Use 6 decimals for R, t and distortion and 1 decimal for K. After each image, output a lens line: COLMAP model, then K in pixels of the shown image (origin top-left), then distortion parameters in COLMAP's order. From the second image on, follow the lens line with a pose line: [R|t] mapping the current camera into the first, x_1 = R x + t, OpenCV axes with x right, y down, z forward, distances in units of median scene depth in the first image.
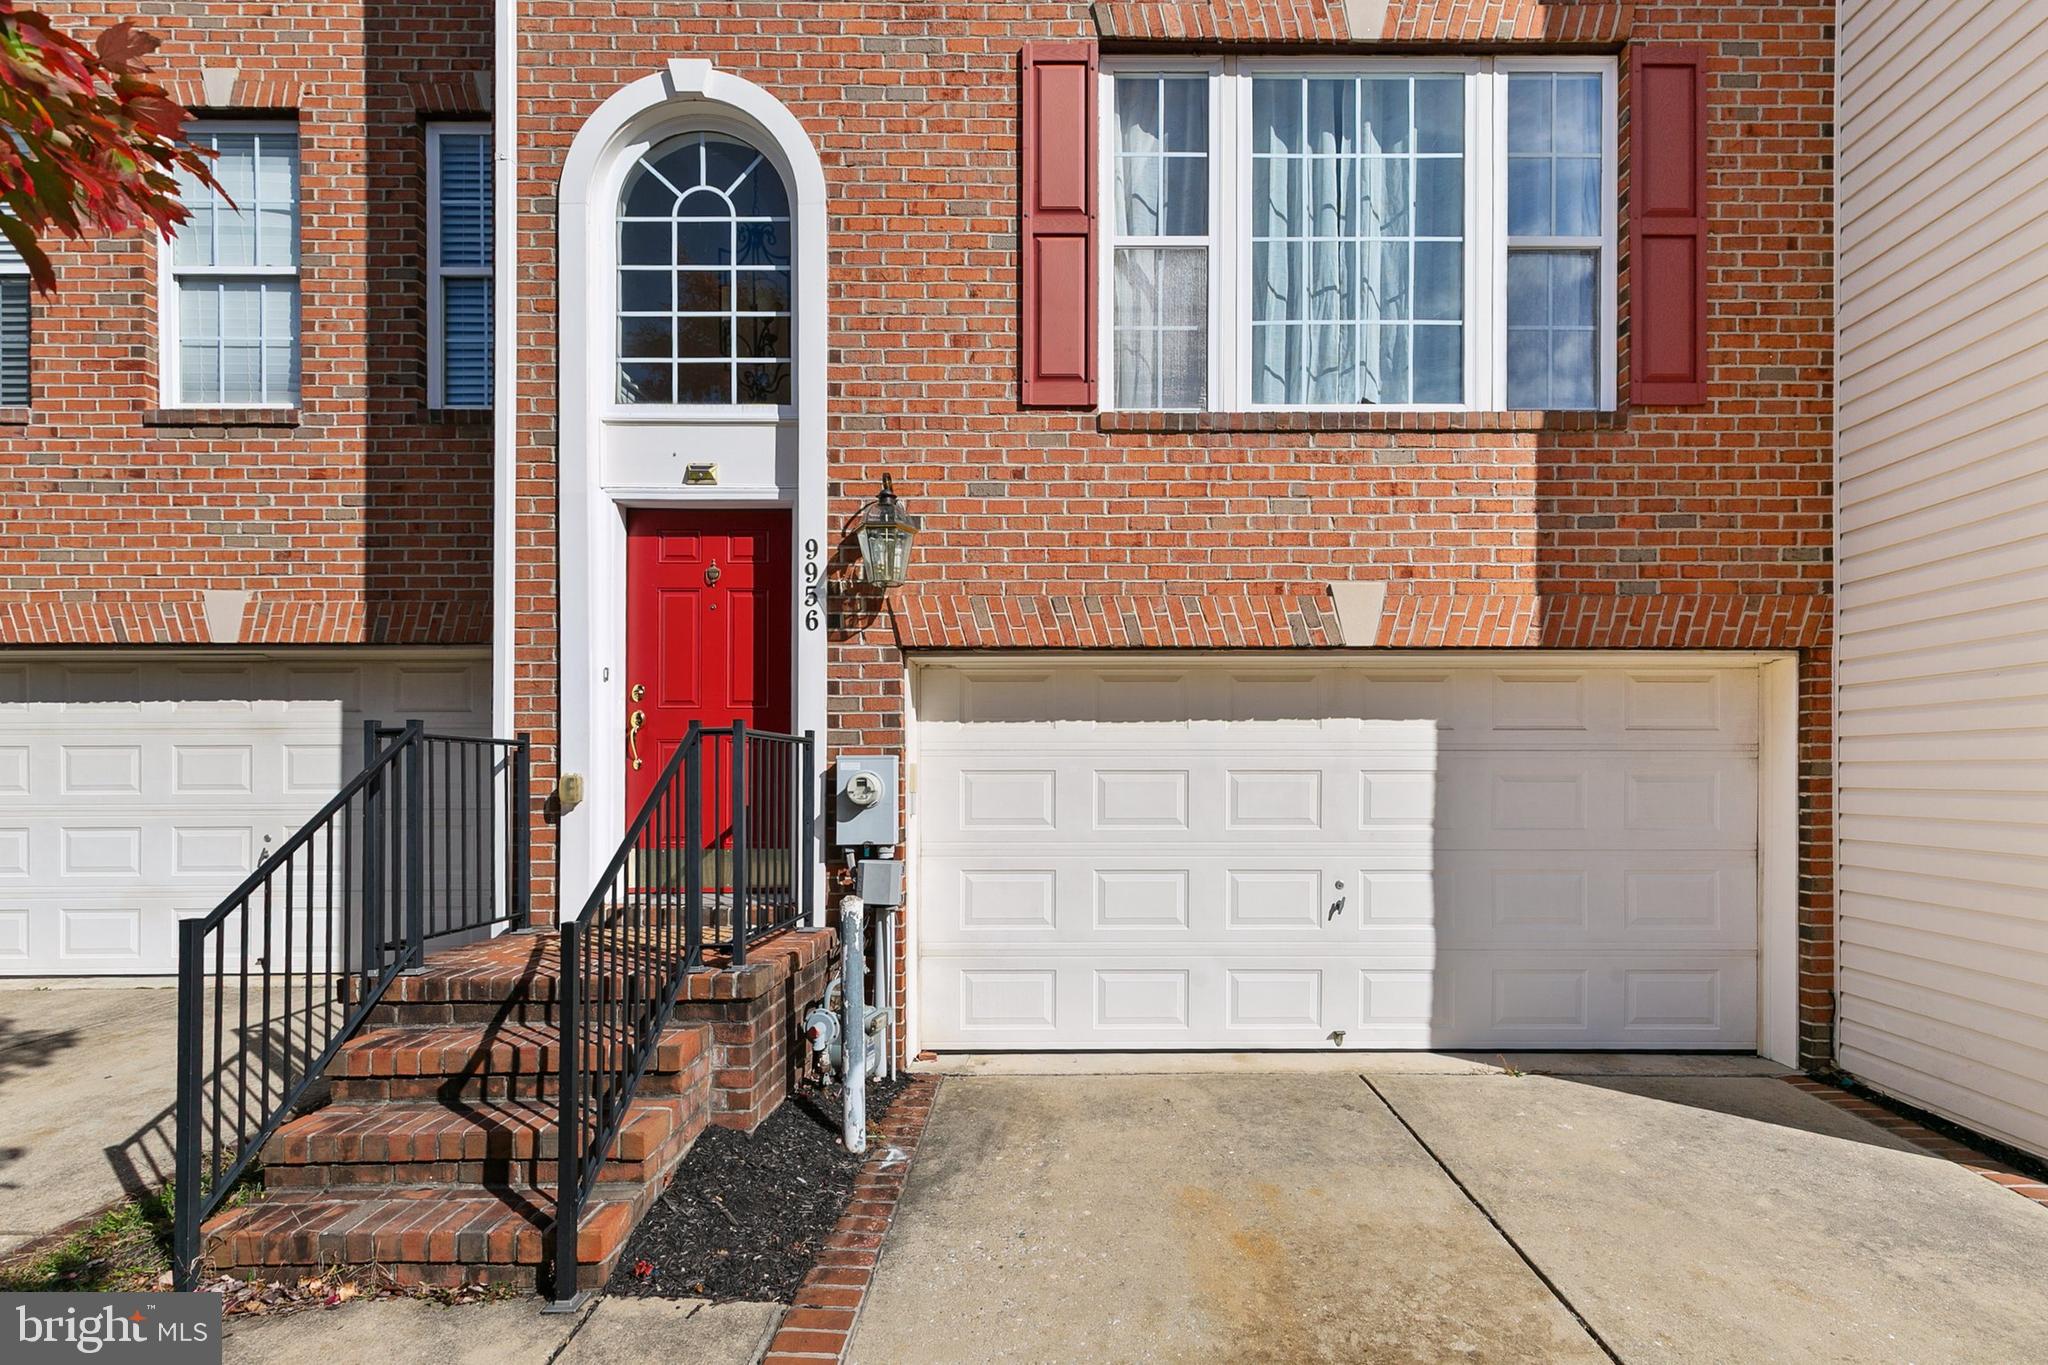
lens RADIAL K [[928.7, 0, 1037.0], [0, 928.7, 519.1], [0, 0, 1]] dist [0.012209, -0.002212]
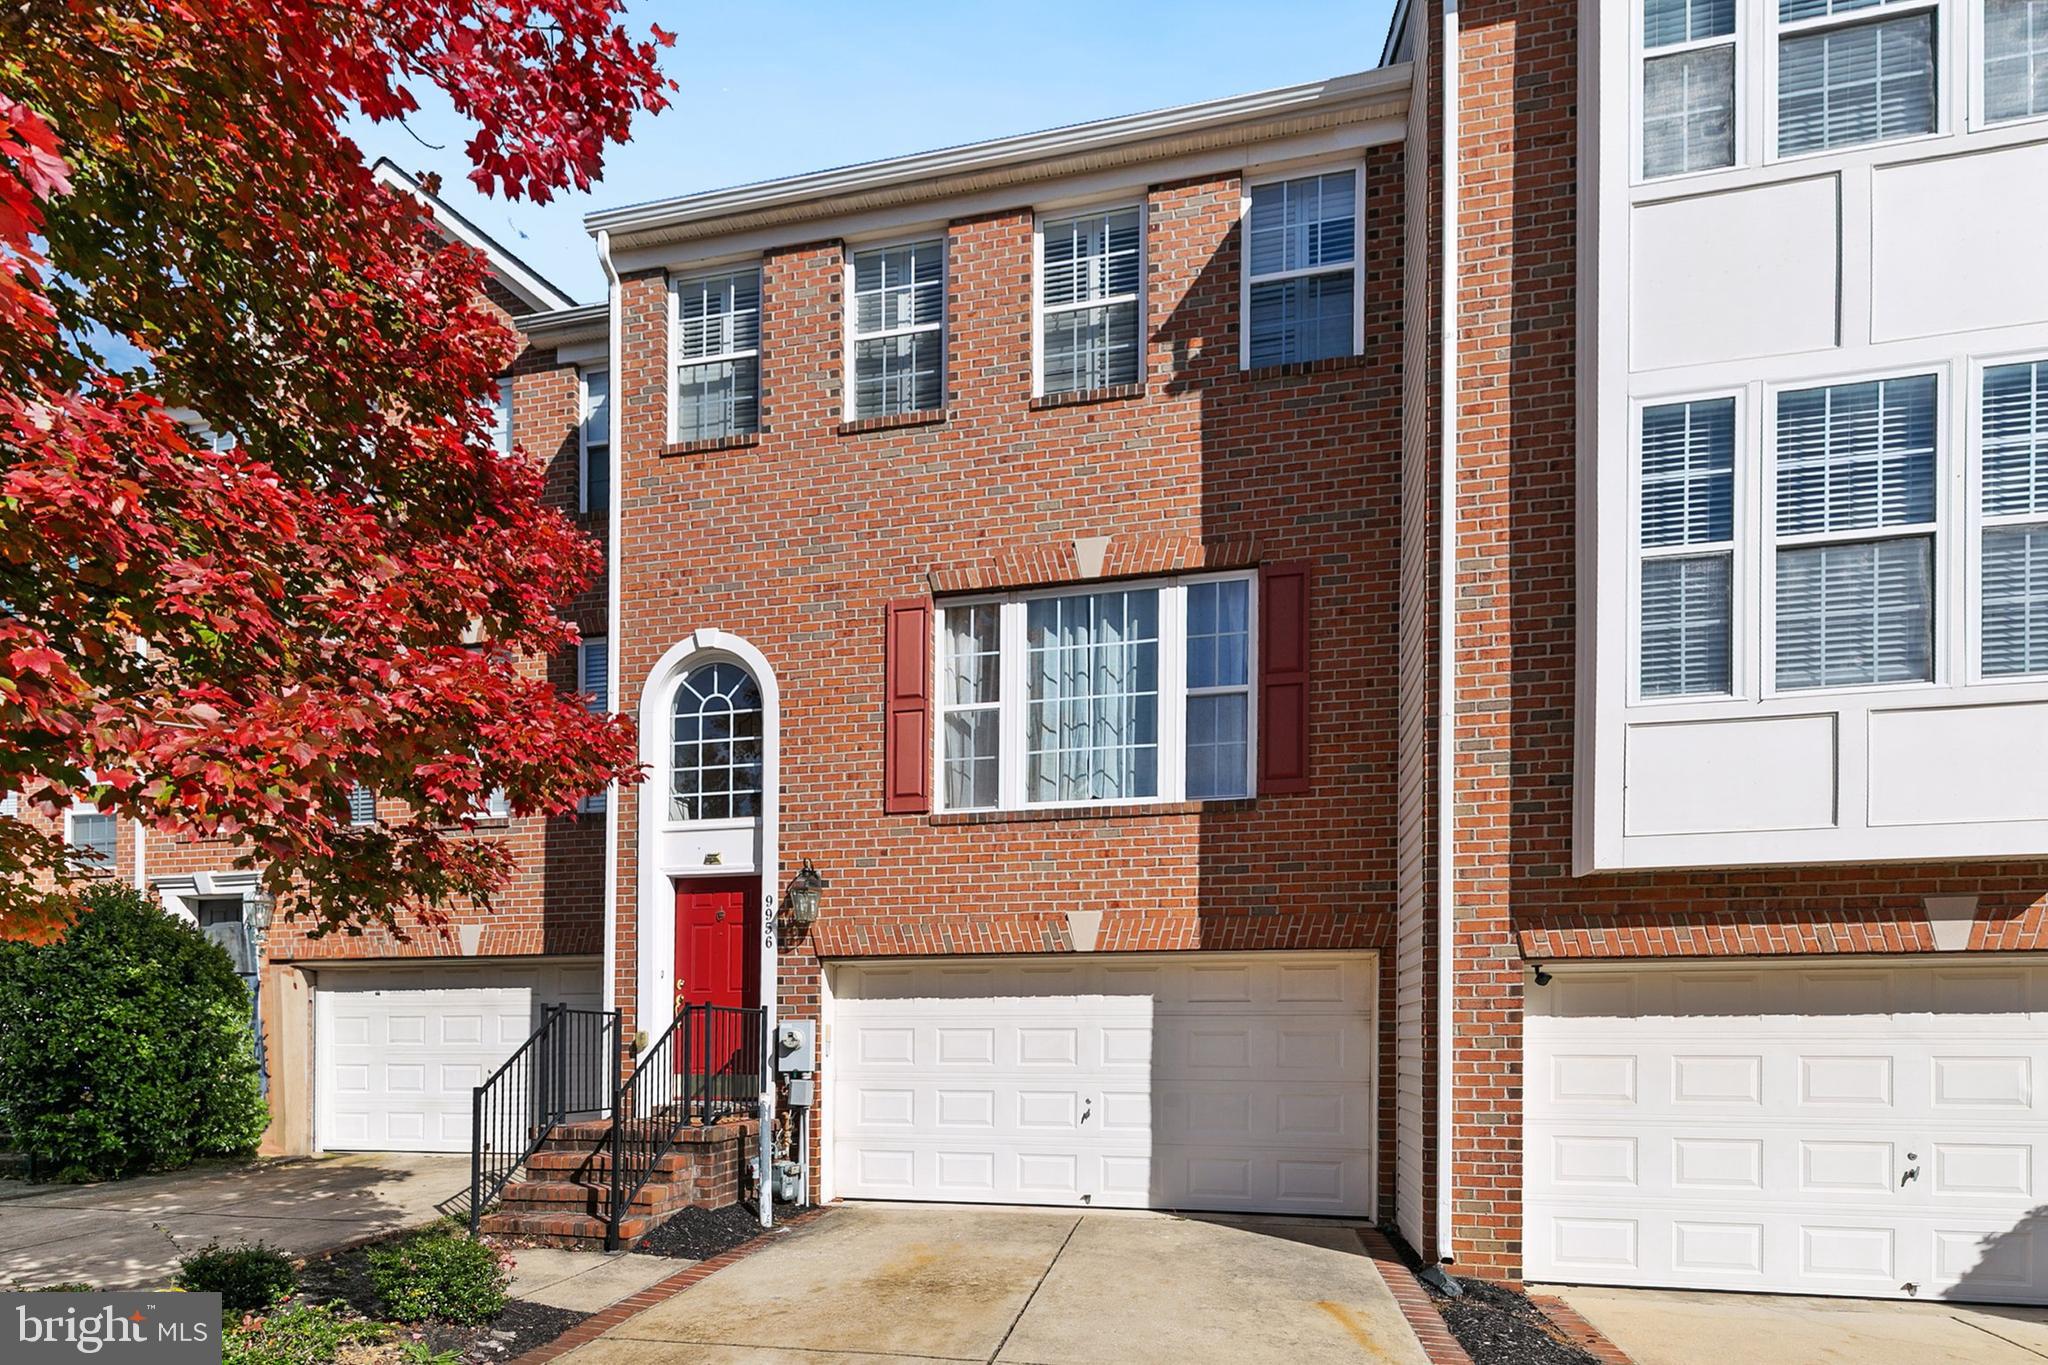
lens RADIAL K [[928.7, 0, 1020.4], [0, 928.7, 689.5], [0, 0, 1]] dist [0.012209, -0.002212]
pose [[0.987054, -0.056198, -0.150222, 0.494805], [0.041659, 0.994290, -0.098242, -0.165990], [0.154885, 0.090712, 0.983759, -0.679909]]
